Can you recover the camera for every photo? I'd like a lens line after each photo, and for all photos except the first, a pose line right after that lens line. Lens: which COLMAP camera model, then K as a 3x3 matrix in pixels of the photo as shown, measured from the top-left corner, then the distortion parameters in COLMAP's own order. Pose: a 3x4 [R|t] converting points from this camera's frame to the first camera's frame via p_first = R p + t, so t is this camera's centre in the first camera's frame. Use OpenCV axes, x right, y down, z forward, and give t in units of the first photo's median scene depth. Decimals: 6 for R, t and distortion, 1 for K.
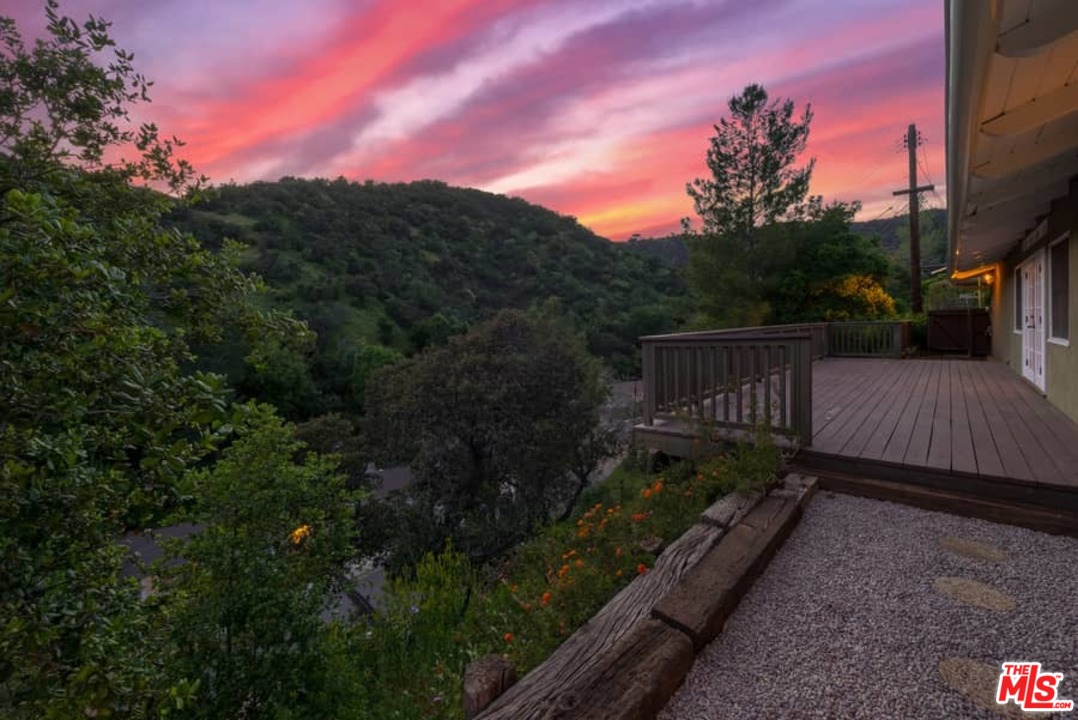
lens RADIAL K [[452.0, 0, 532.3], [0, 452.0, 325.5], [0, 0, 1]] dist [-0.001483, -0.000628]
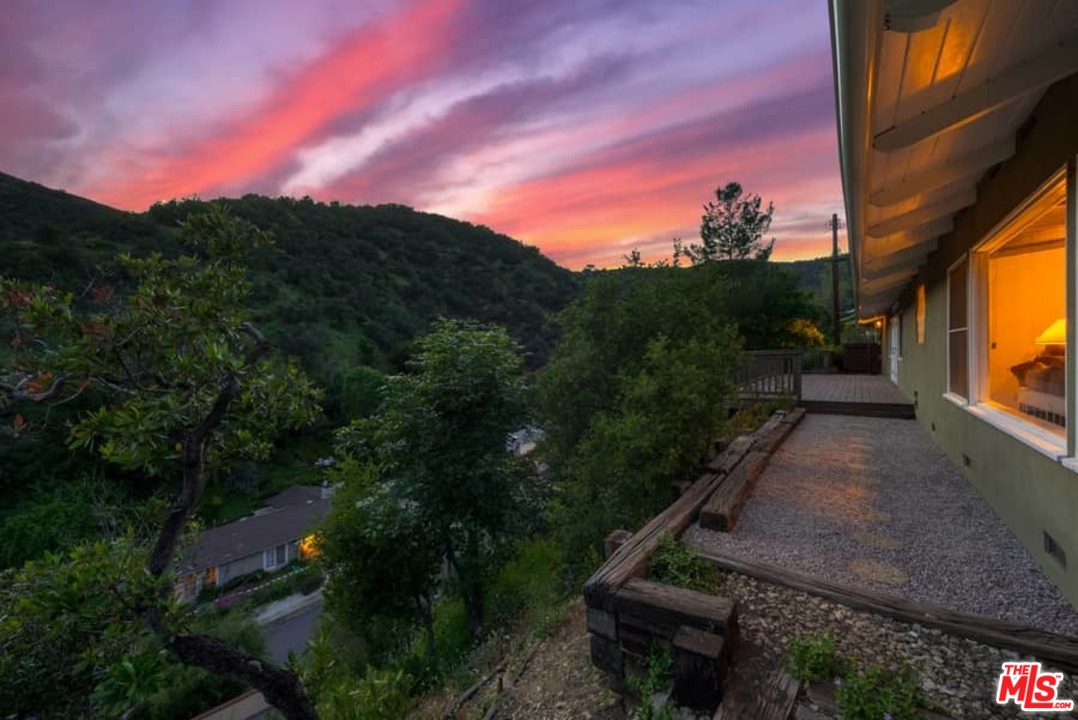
lens RADIAL K [[454.3, 0, 538.4], [0, 454.3, 345.6], [0, 0, 1]] dist [0.003395, 0.000174]
pose [[0.991267, 0.018088, 0.130621, -0.274702], [-0.016563, 0.999782, -0.012751, 0.008614], [-0.130823, 0.010476, 0.991350, -0.307073]]
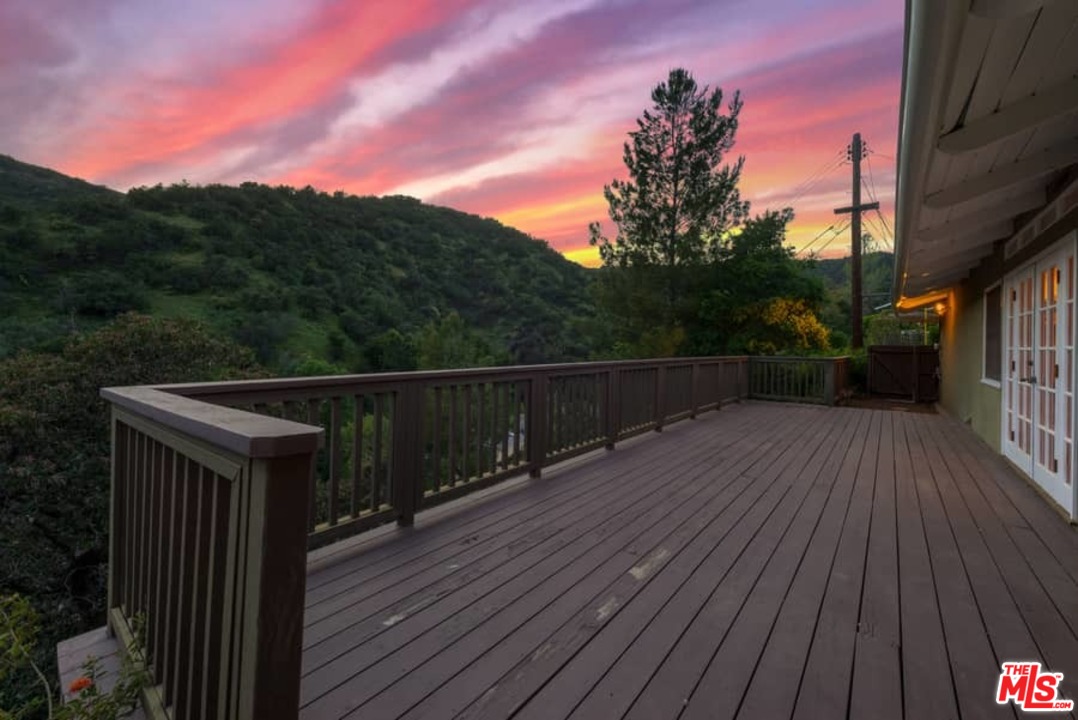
lens RADIAL K [[433.2, 0, 542.0], [0, 433.2, 338.1], [0, 0, 1]] dist [0.001359, -0.000042]
pose [[0.996874, 0.039436, 0.068467, 0.183381], [-0.038197, 0.999083, -0.019318, -0.007021], [-0.069166, 0.016643, 0.997466, 0.201785]]
